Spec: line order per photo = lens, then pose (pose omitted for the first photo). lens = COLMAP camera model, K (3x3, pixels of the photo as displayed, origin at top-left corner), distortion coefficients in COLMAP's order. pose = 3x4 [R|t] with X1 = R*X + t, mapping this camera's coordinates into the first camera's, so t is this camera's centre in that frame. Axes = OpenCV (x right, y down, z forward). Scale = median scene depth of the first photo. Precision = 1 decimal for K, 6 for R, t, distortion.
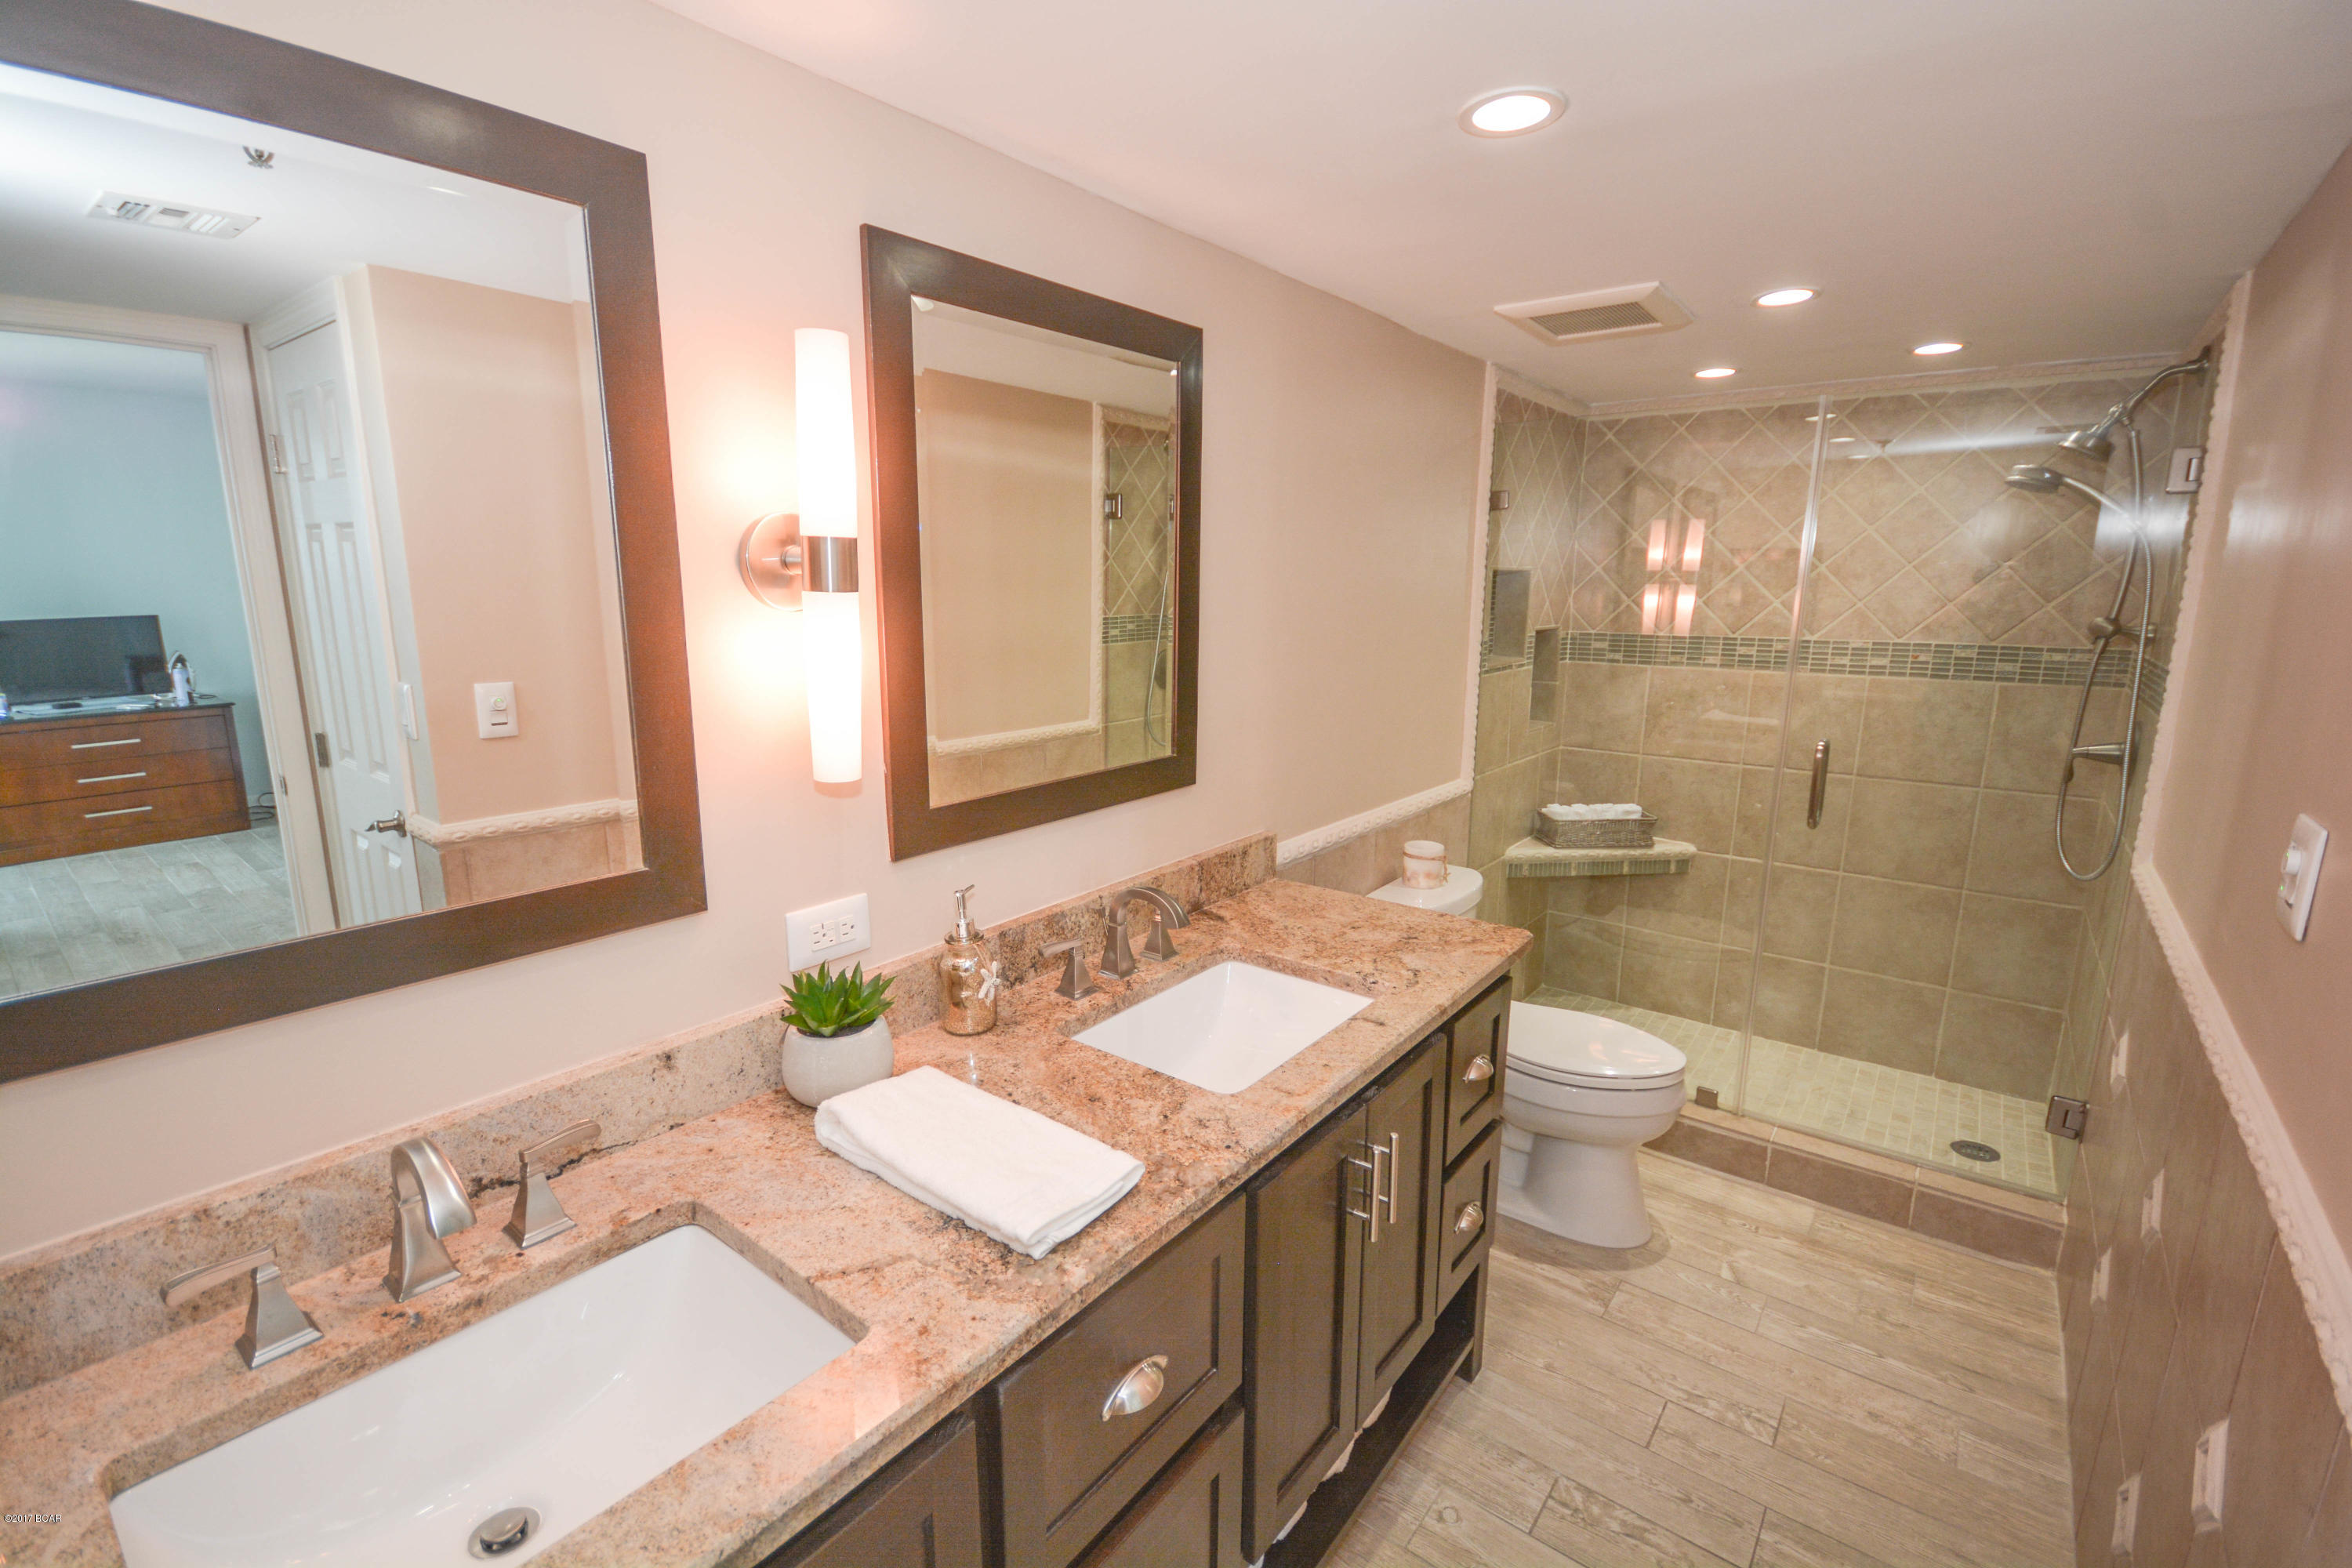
lens RADIAL K [[1052.4, 0, 1167.4], [0, 1052.4, 789.3], [0, 0, 1]] dist [0.000832, -0.000078]
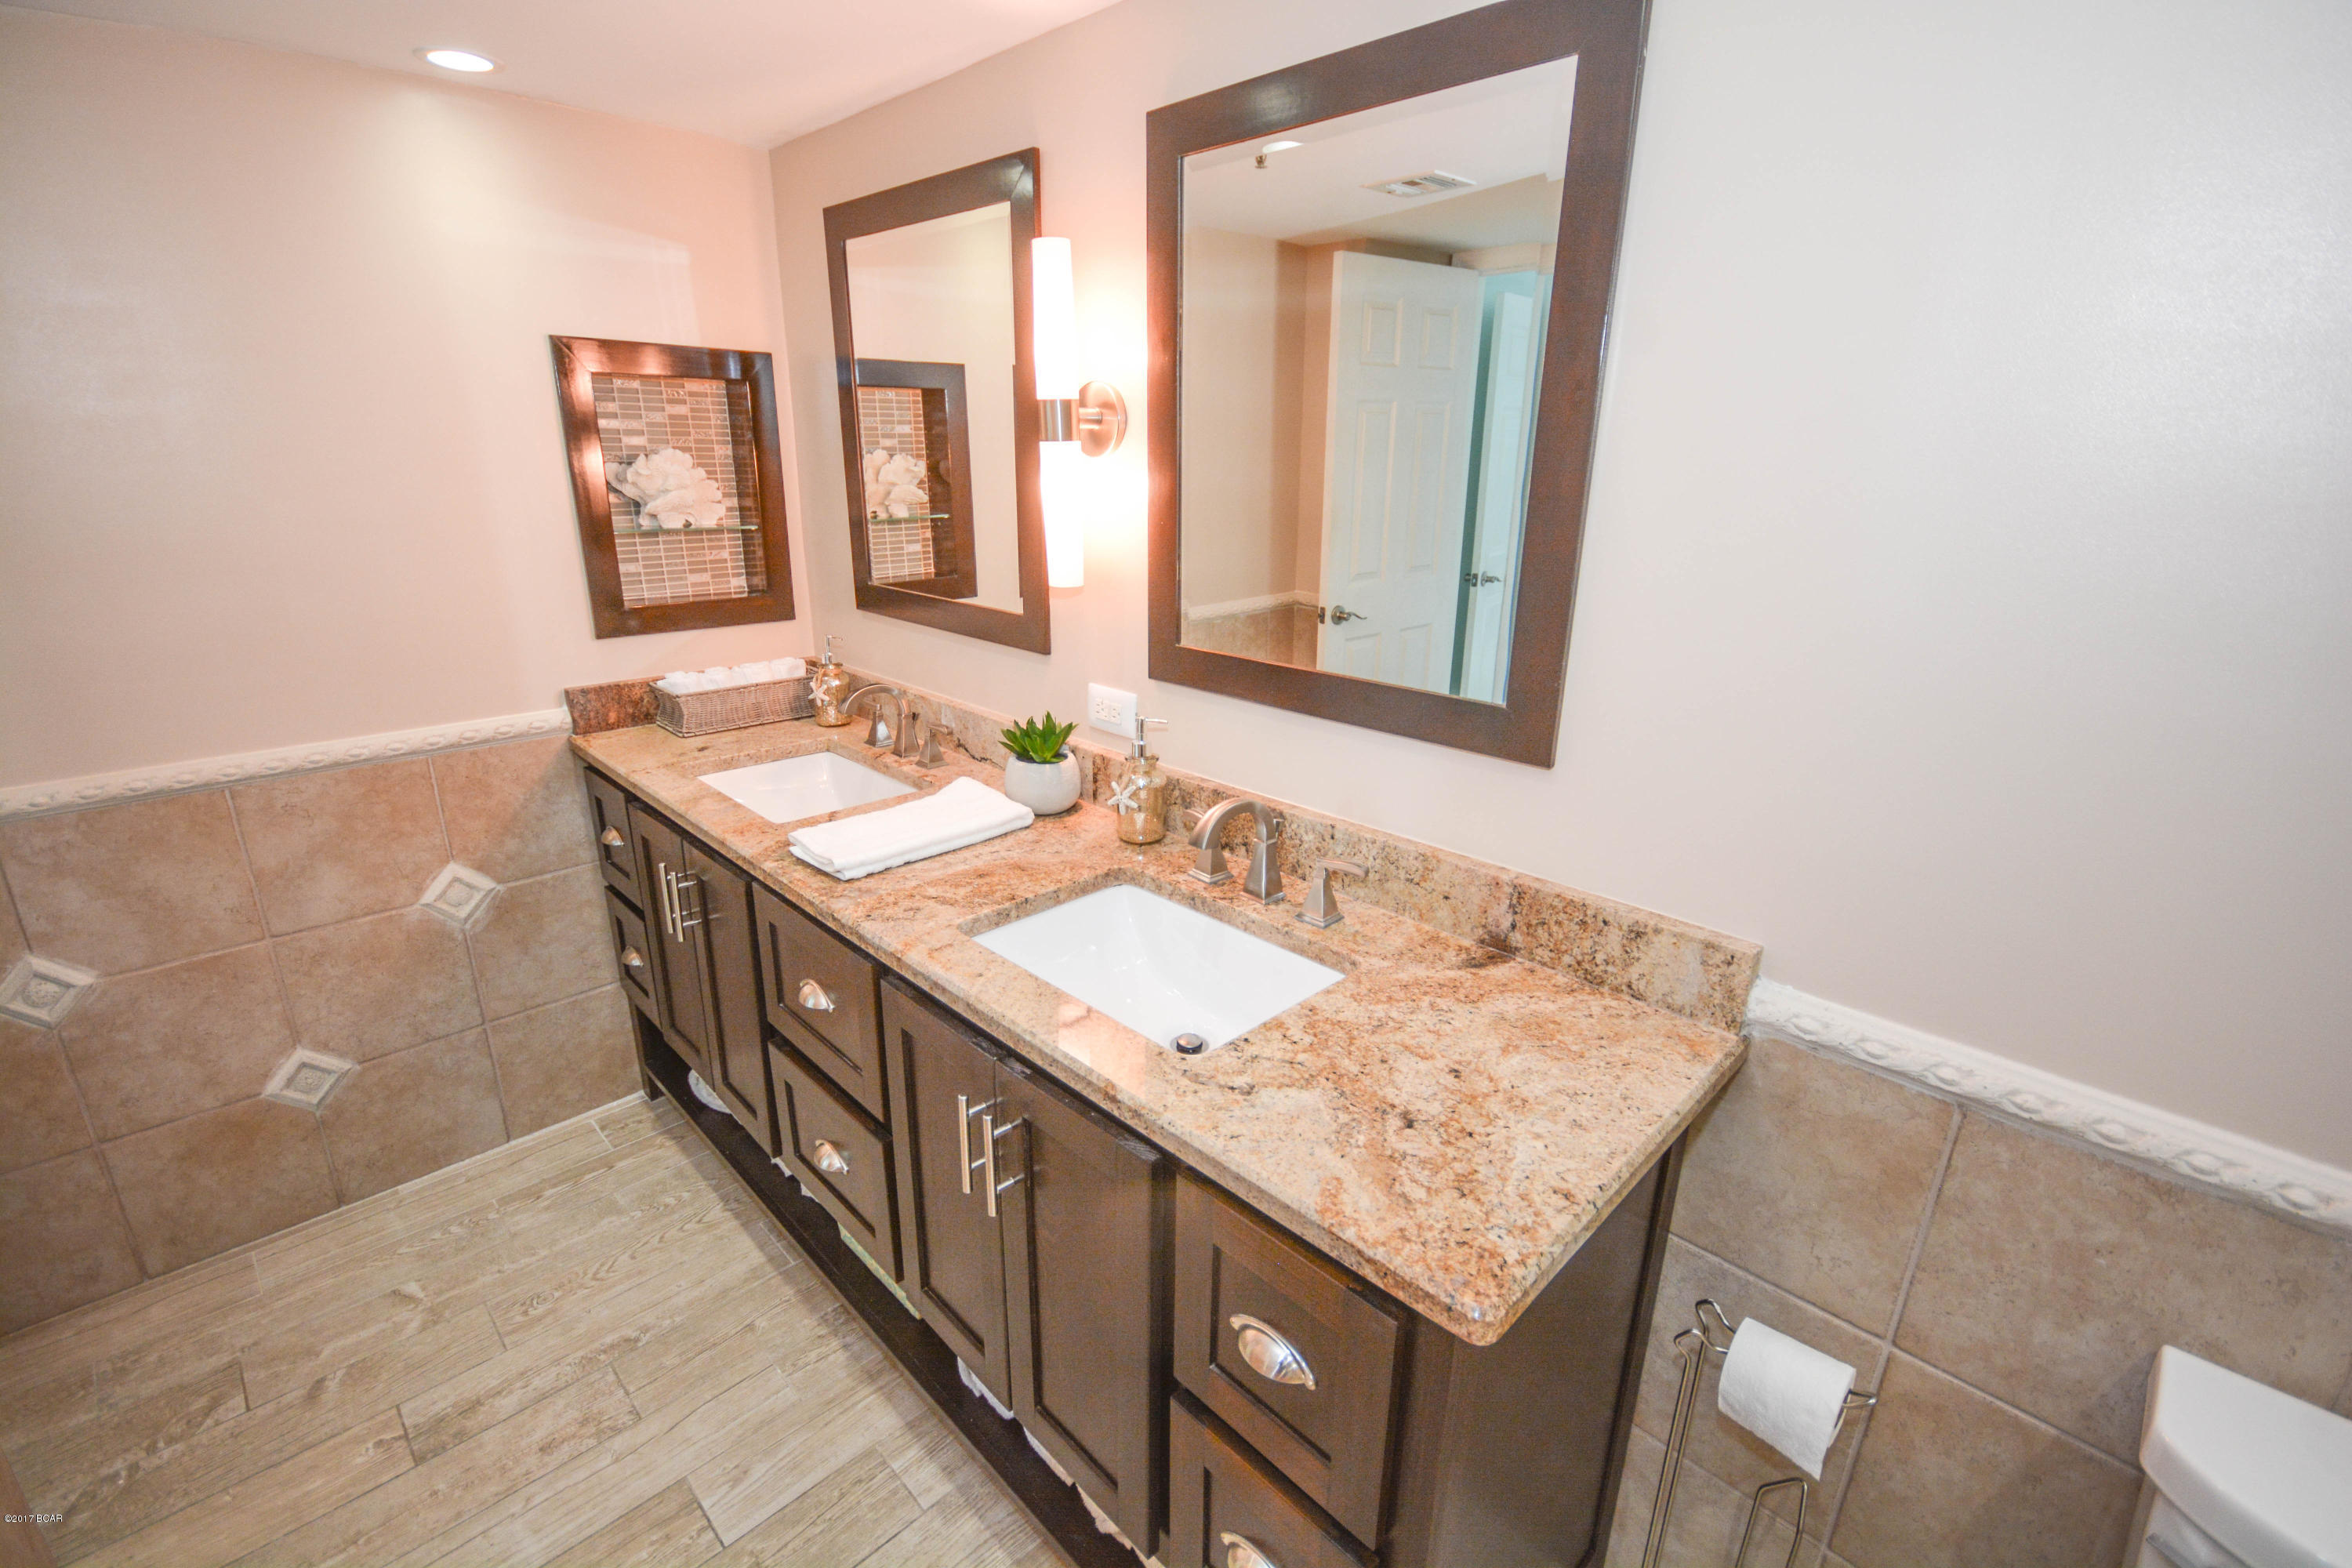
lens RADIAL K [[1070.7, 0, 1167.0], [0, 1070.7, 786.6], [0, 0, 1]] dist [-0.000059, -0.000535]
pose [[-0.142560, 0.299086, -0.943517, 0.334367], [-0.207067, 0.923148, 0.323916, -0.077803], [0.967884, 0.241549, -0.069673, 0.414559]]
